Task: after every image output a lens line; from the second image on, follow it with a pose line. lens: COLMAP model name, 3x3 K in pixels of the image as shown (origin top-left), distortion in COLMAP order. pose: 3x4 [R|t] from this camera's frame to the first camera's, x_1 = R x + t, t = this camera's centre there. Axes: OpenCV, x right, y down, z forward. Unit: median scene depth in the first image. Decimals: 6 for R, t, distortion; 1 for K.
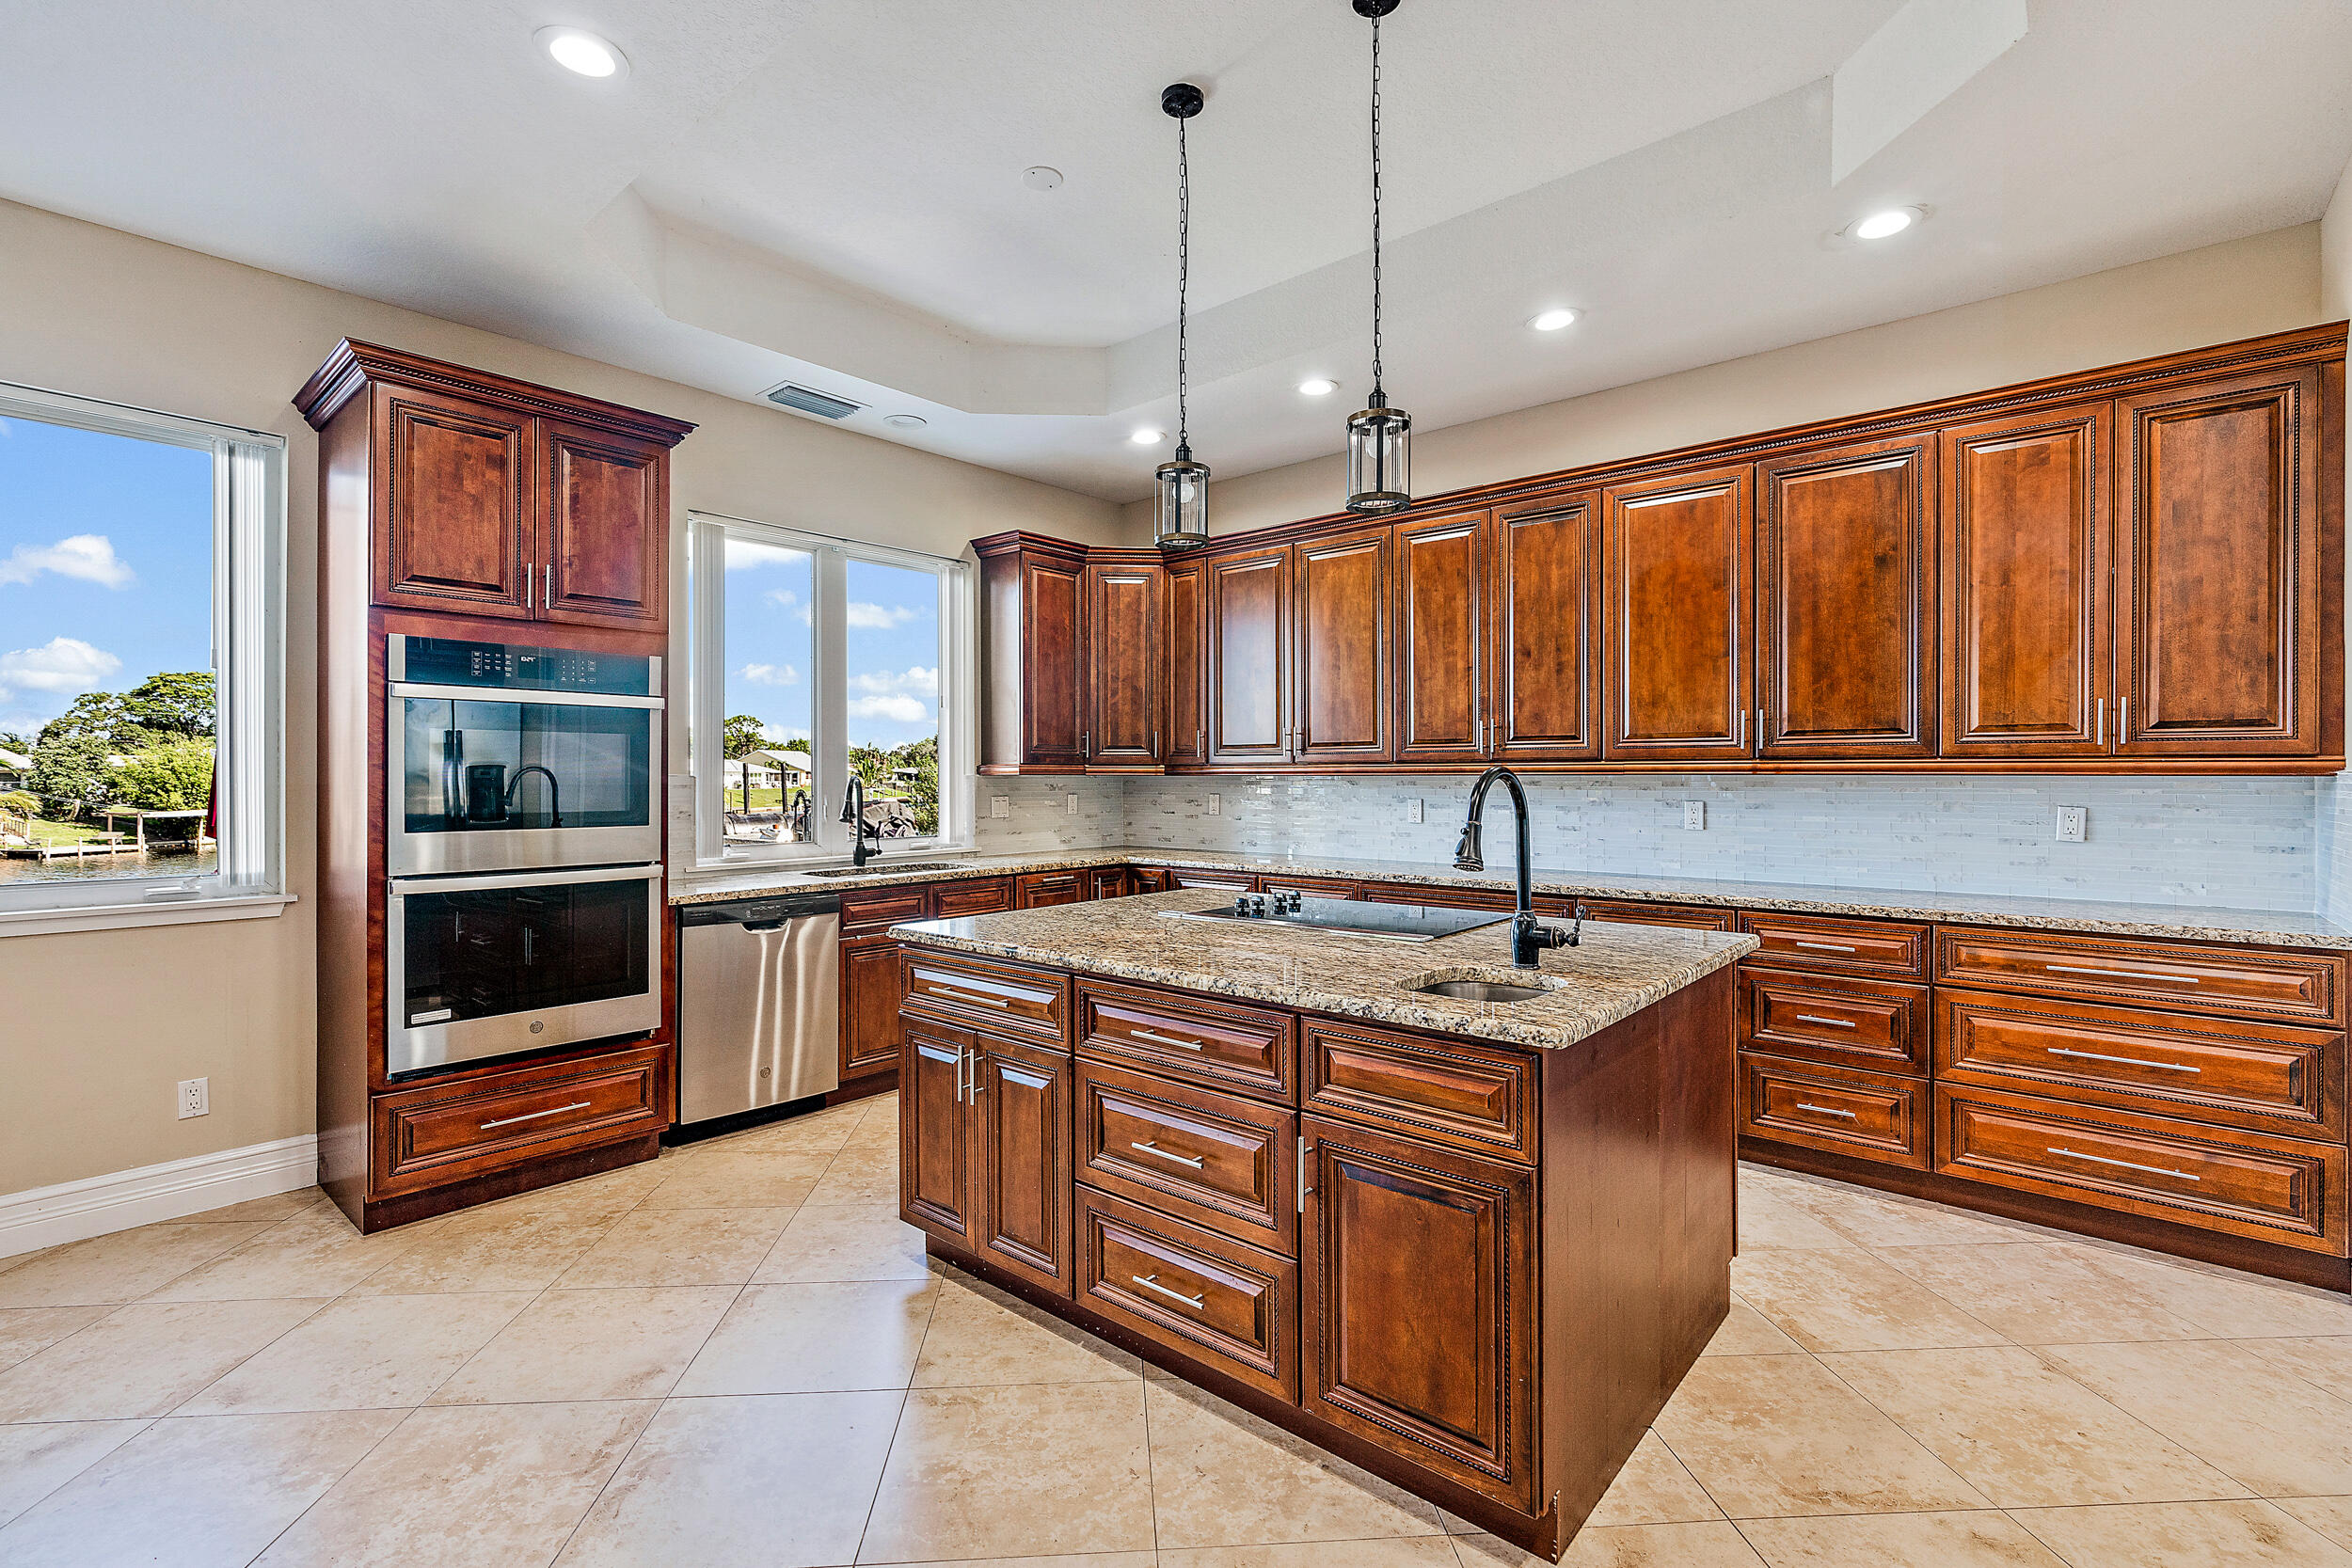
lens RADIAL K [[1064.8, 0, 1175.2], [0, 1064.8, 775.8], [0, 0, 1]] dist [-0.010525, 0.000727]
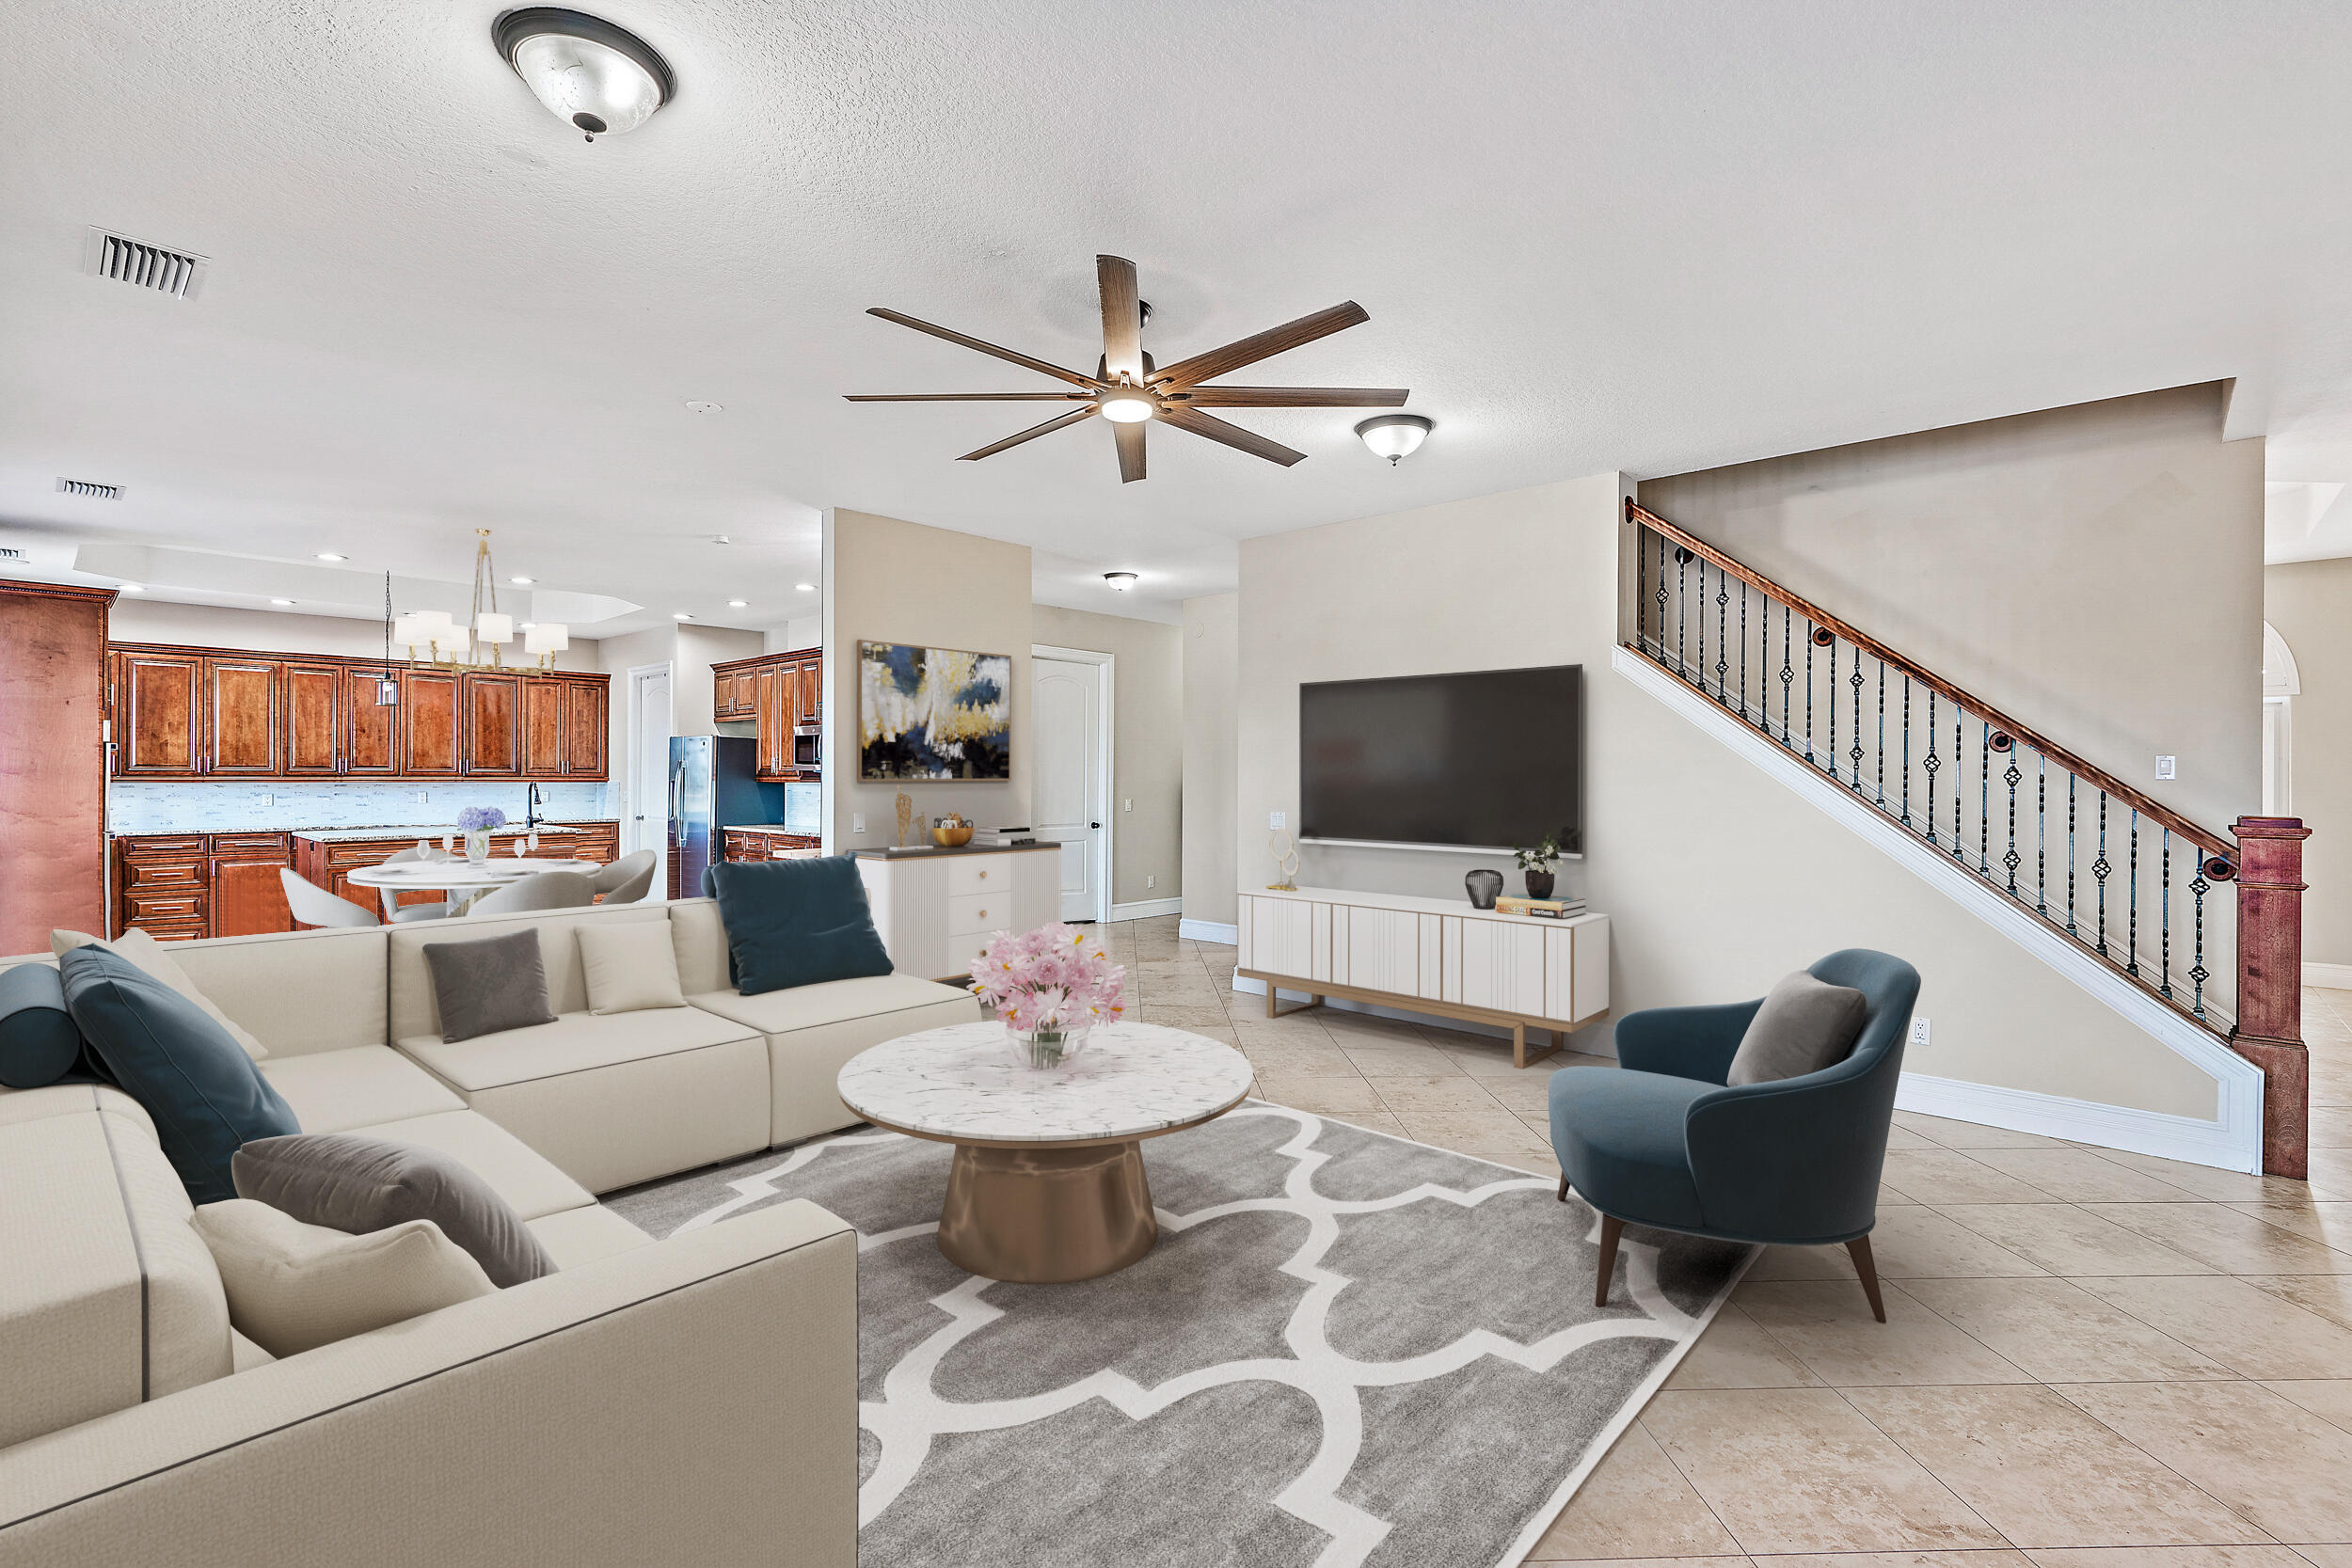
lens RADIAL K [[1056.7, 0, 1132.8], [0, 1056.7, 775.5], [0, 0, 1]] dist [0.015068, 0.000229]
pose [[0.049109, 0.003591, 0.998787, -2.193346], [-0.002377, 0.999991, -0.003478, -0.012696], [-0.998791, -0.002203, 0.049117, -0.934801]]
